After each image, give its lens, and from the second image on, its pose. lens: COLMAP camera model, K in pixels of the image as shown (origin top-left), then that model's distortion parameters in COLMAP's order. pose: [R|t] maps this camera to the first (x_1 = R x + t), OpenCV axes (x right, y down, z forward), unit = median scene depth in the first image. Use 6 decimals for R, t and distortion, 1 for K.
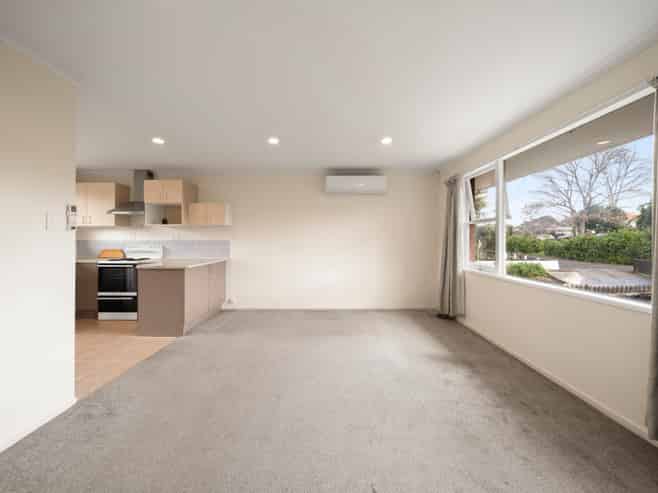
lens RADIAL K [[241.7, 0, 329.0], [0, 241.7, 246.5], [0, 0, 1]] dist [-0.001152, -0.000050]
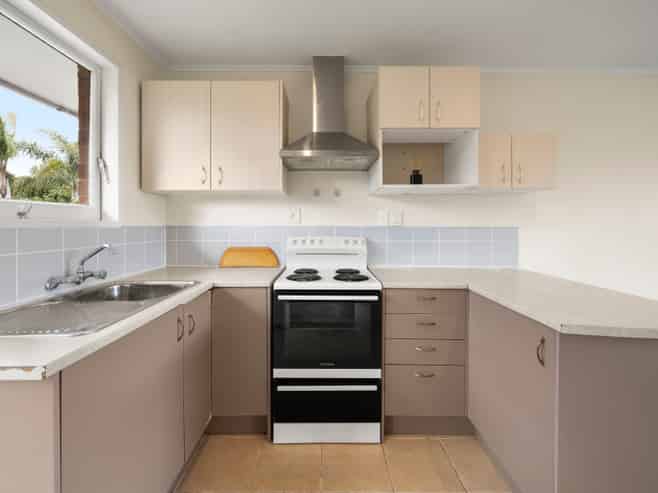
lens RADIAL K [[270.7, 0, 328.0], [0, 270.7, 231.7], [0, 0, 1]] dist [0.000562, 0.000015]
pose [[0.999997, 0.001519, -0.002105, -0.807521], [-0.001525, 0.999995, -0.002738, -0.014965], [0.002101, 0.002742, 0.999994, 0.546340]]
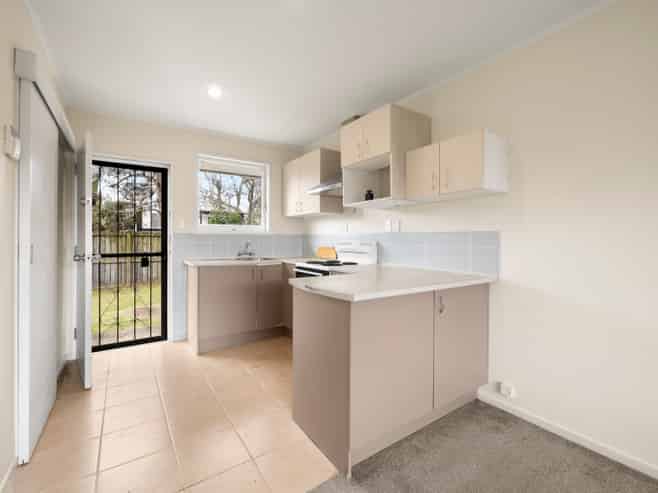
lens RADIAL K [[299.1, 0, 326.1], [0, 299.1, 235.6], [0, 0, 1]] dist [-0.000153, -0.000048]
pose [[0.562097, -0.004359, -0.827060, -0.185212], [-0.023340, 0.999504, -0.021130, -0.001065], [0.826742, 0.031180, 0.561716, 0.542748]]
